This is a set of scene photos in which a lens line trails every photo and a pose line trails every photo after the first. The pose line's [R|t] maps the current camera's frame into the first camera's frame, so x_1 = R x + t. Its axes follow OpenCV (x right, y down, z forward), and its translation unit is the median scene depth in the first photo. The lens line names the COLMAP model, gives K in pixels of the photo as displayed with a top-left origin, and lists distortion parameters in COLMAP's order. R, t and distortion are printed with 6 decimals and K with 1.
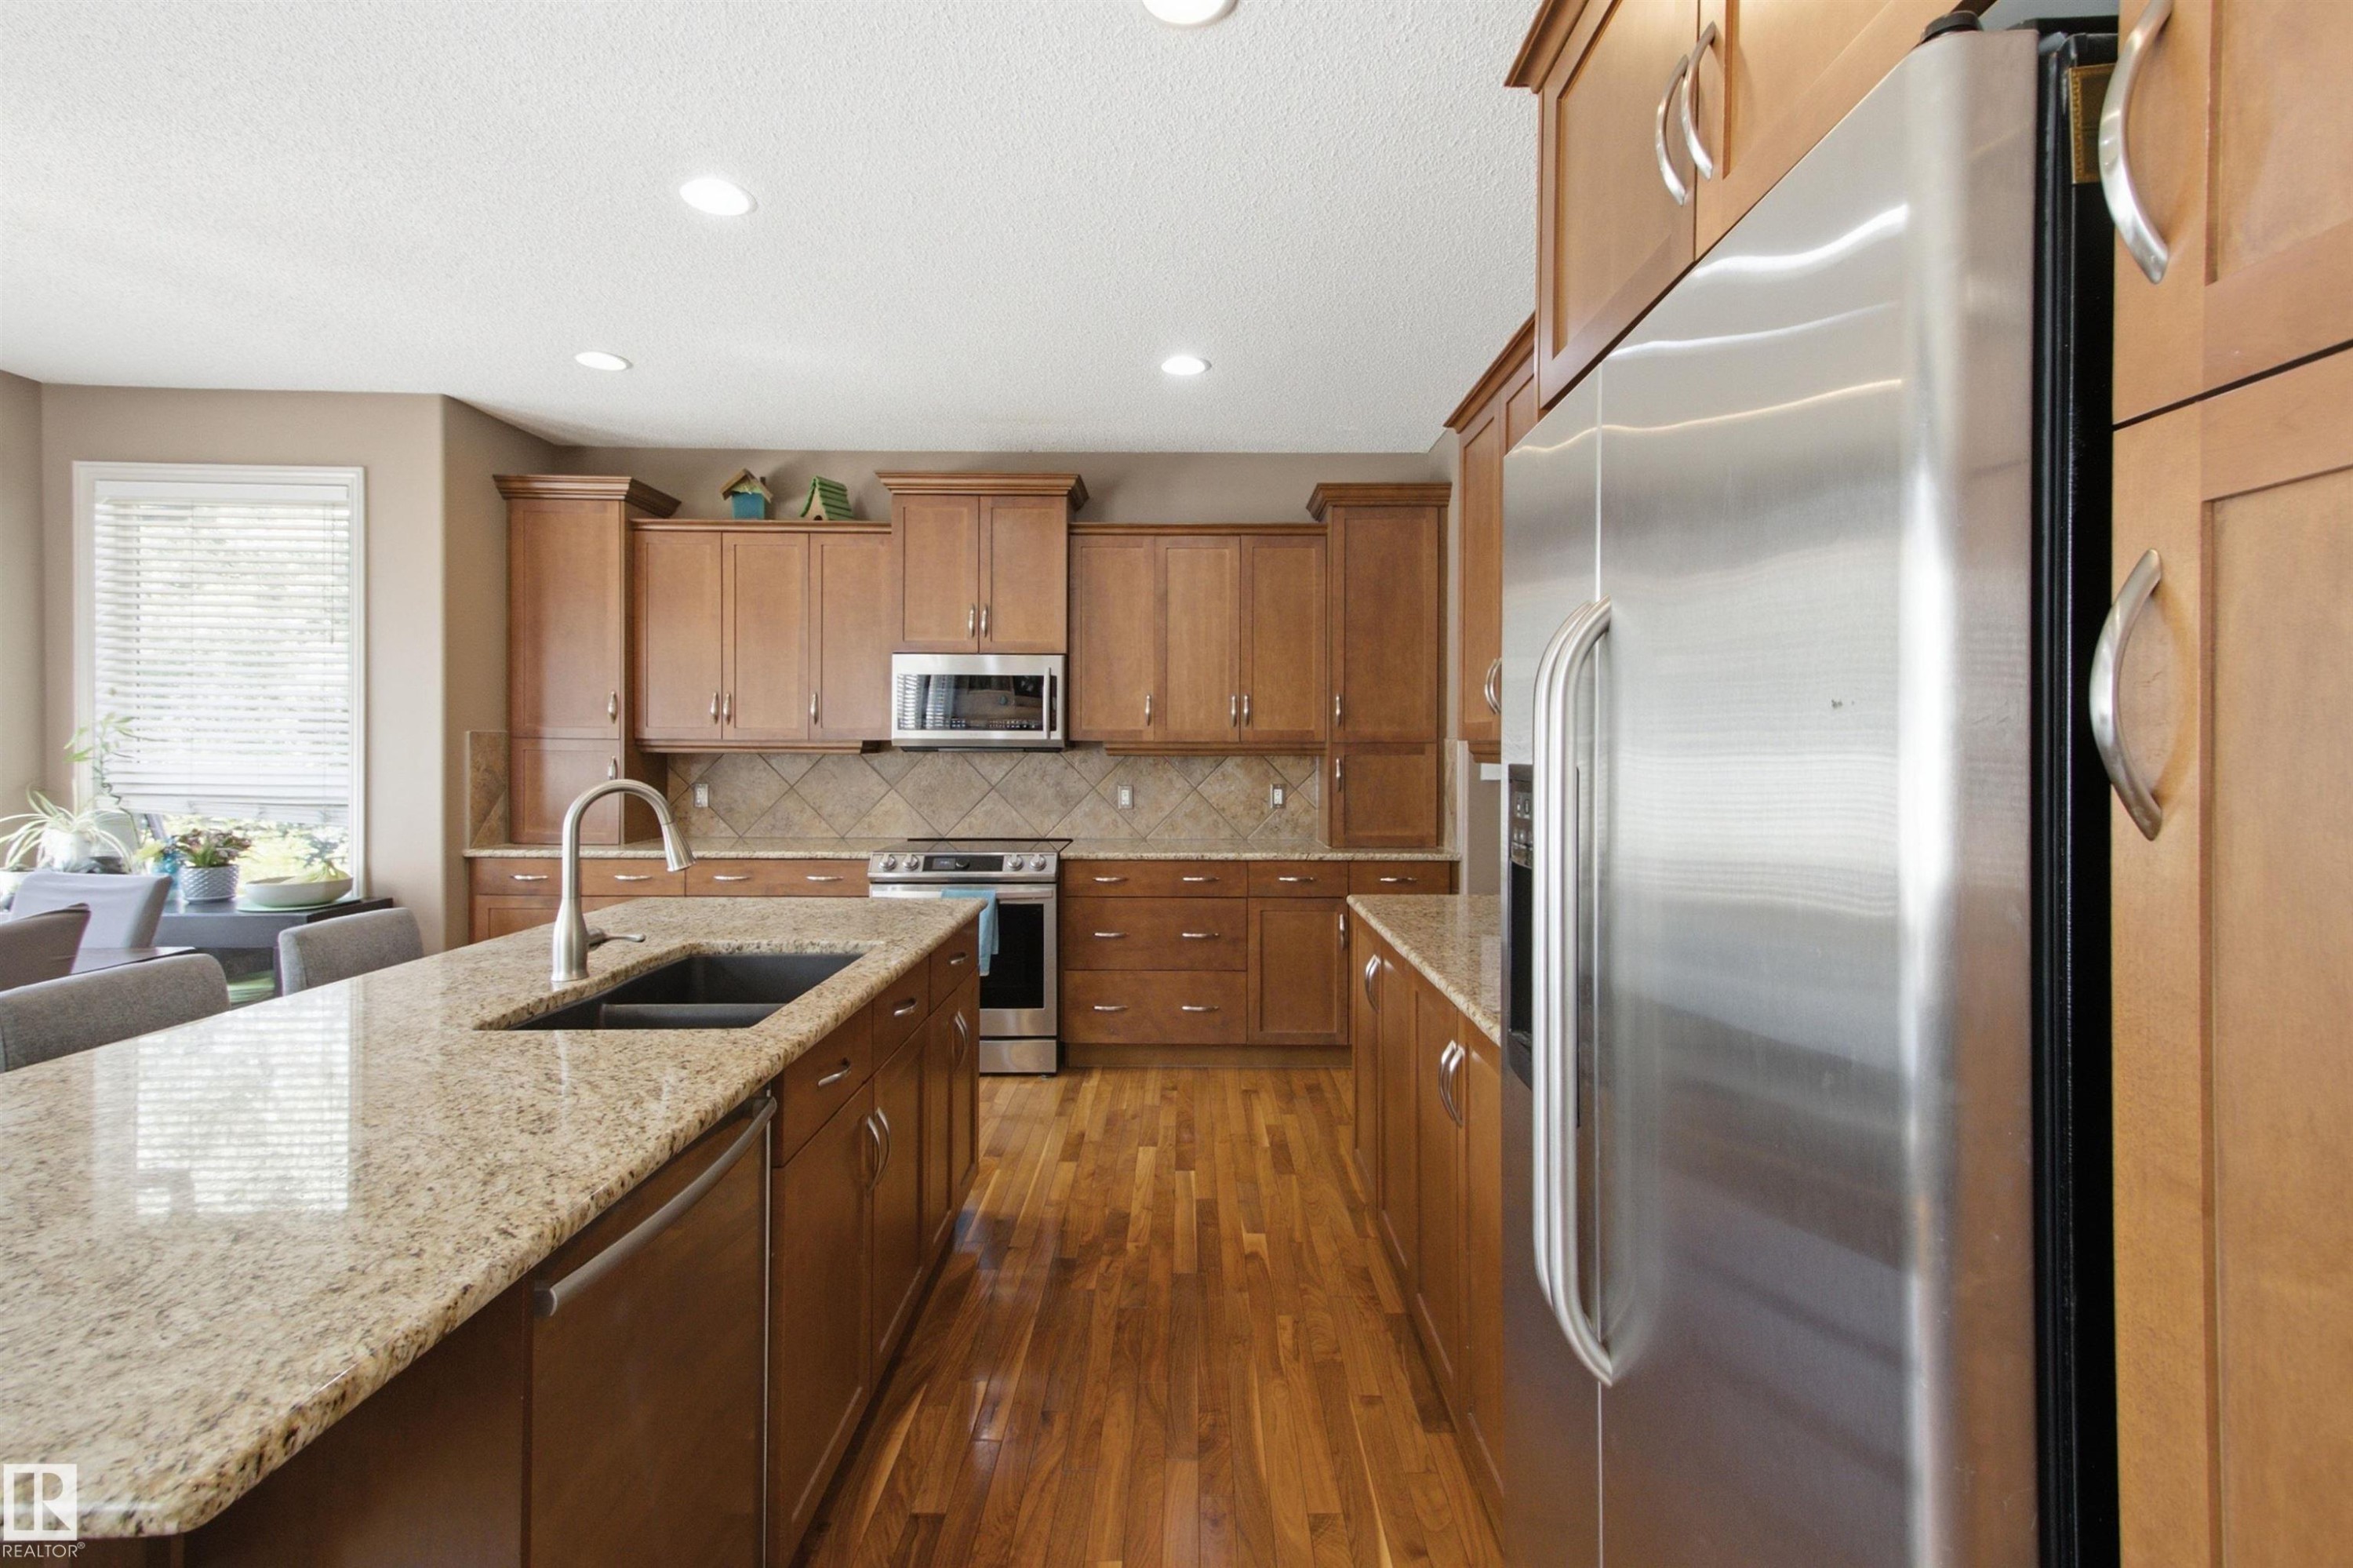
lens RADIAL K [[1084.3, 0, 1187.0], [0, 1084.3, 754.5], [0, 0, 1]] dist [0.024671, -0.000948]
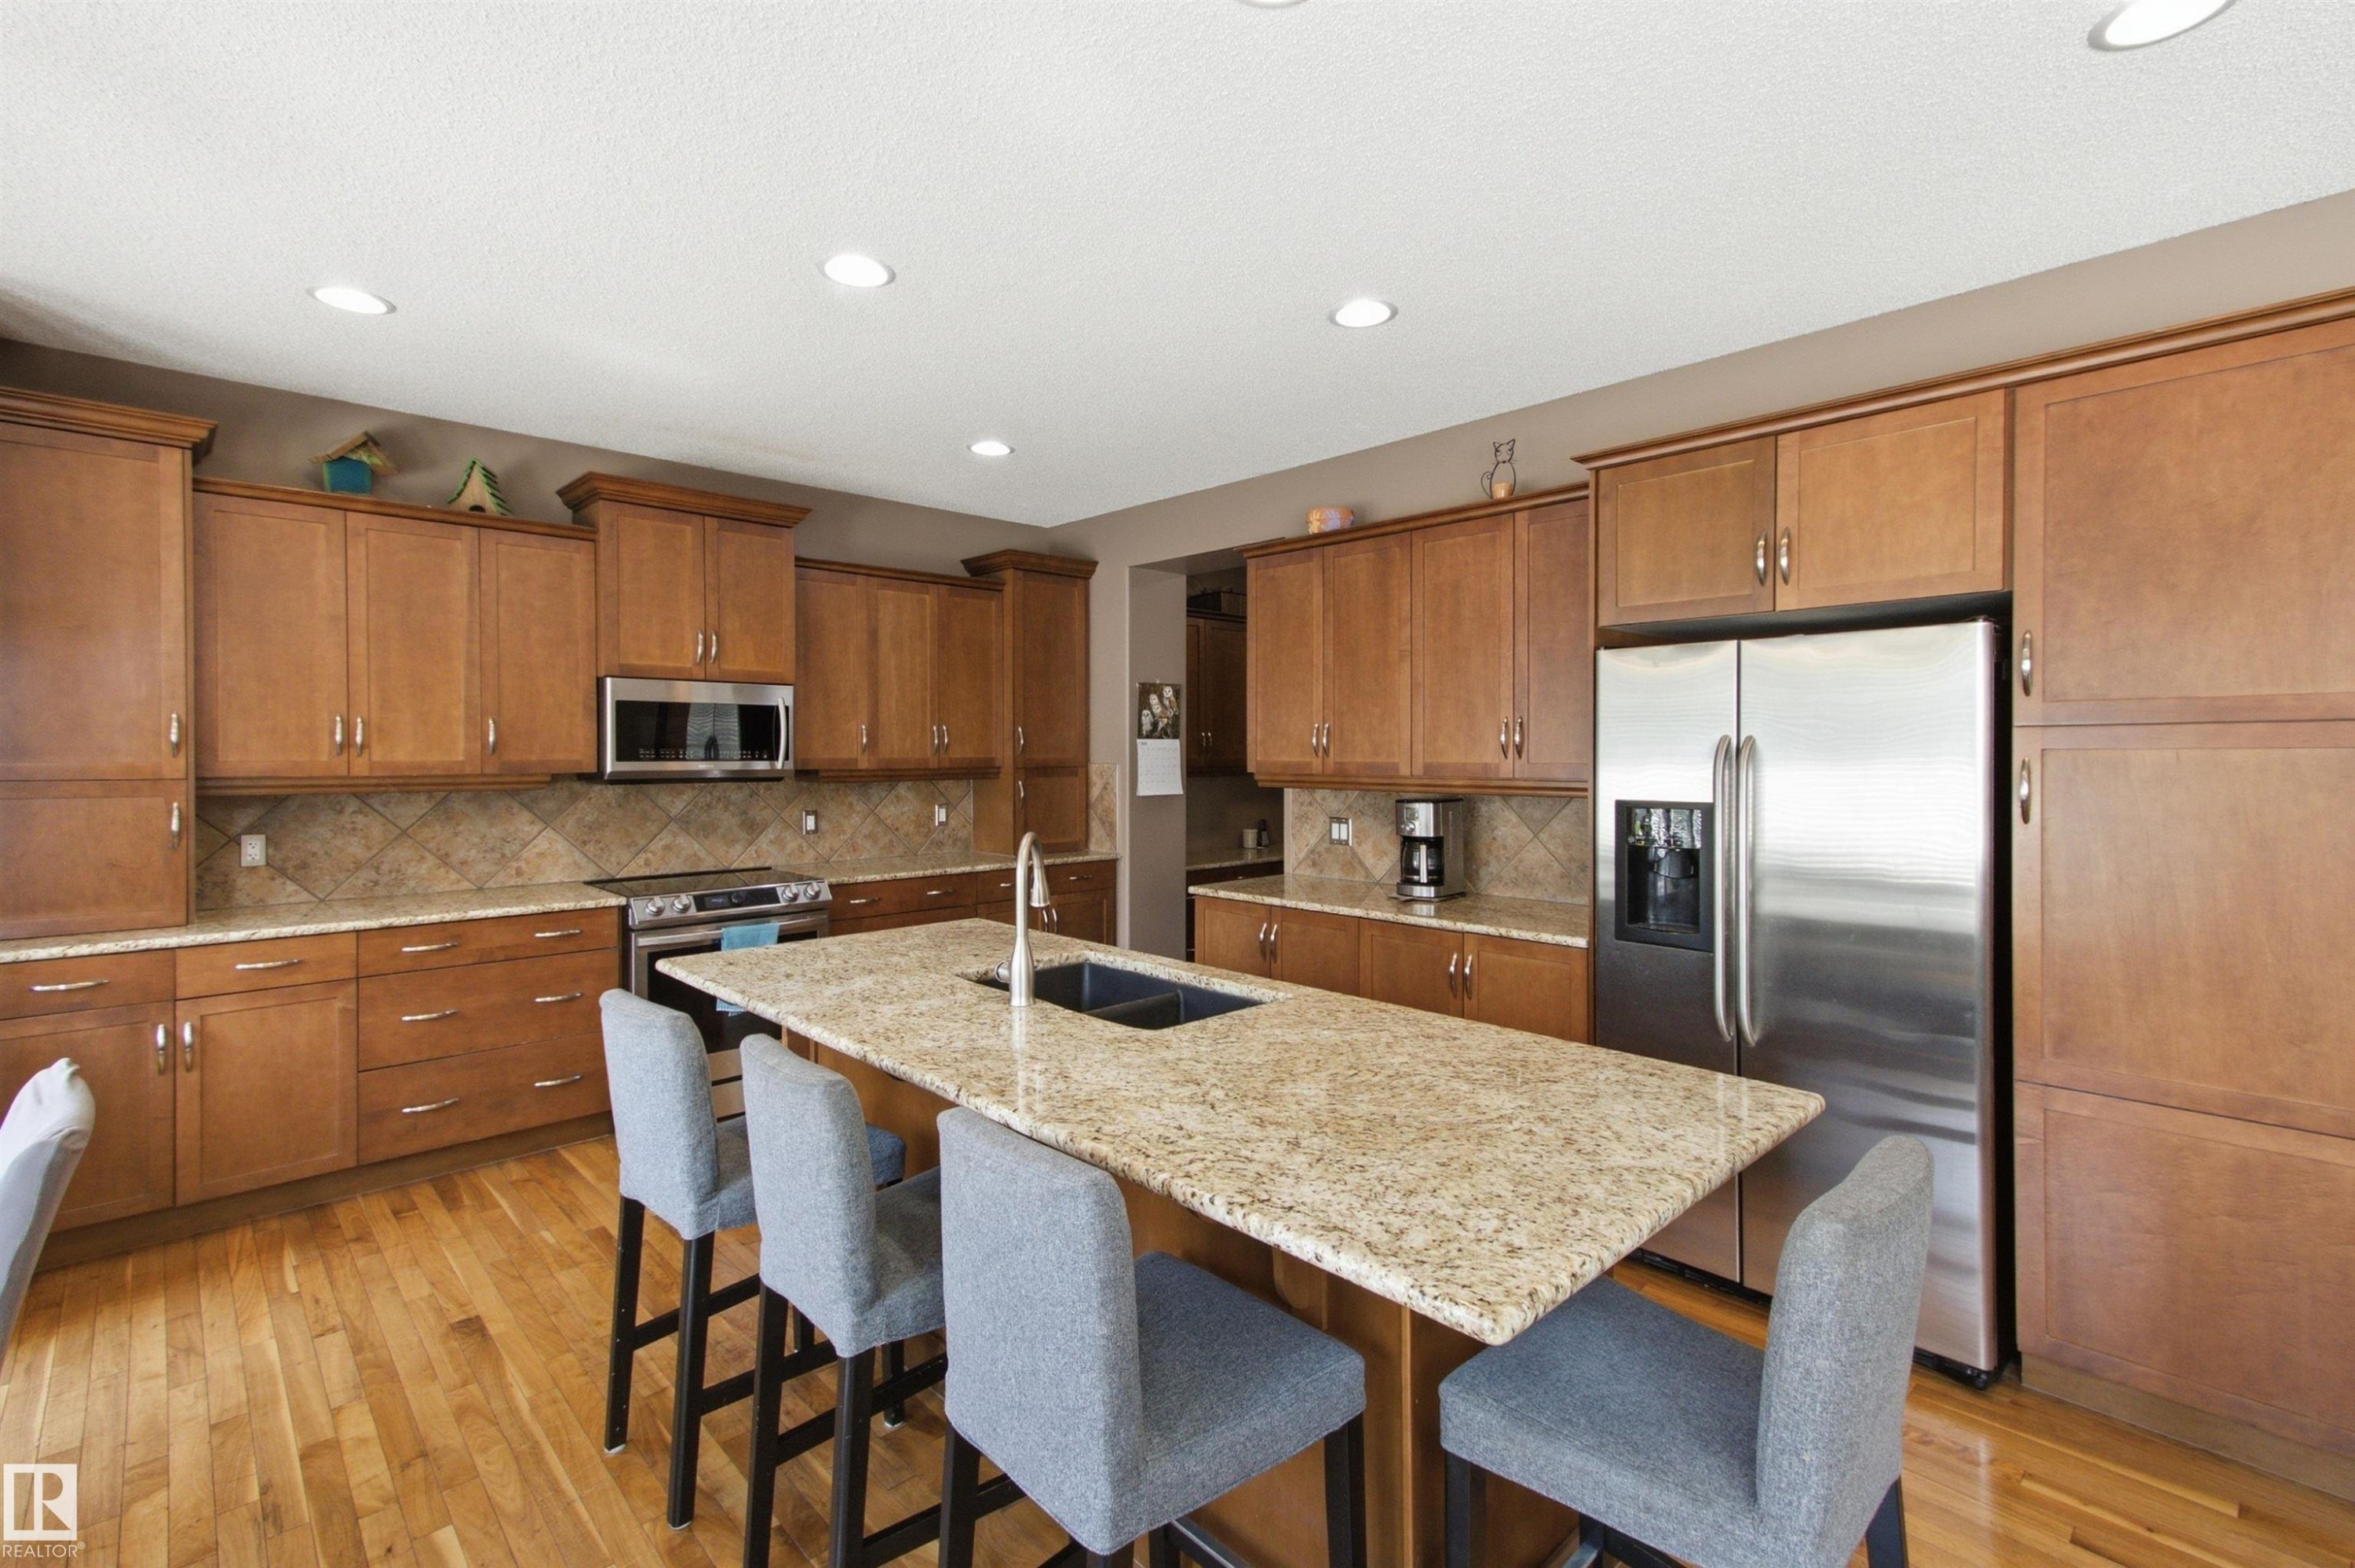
lens RADIAL K [[1074.6, 0, 1185.6], [0, 1074.6, 761.1], [0, 0, 1]] dist [0.031784, -0.007714]
pose [[0.726014, -0.011973, 0.687575, -0.569170], [0.006348, 0.999923, 0.010708, -0.031170], [-0.687650, -0.003409, 0.726034, 0.017914]]
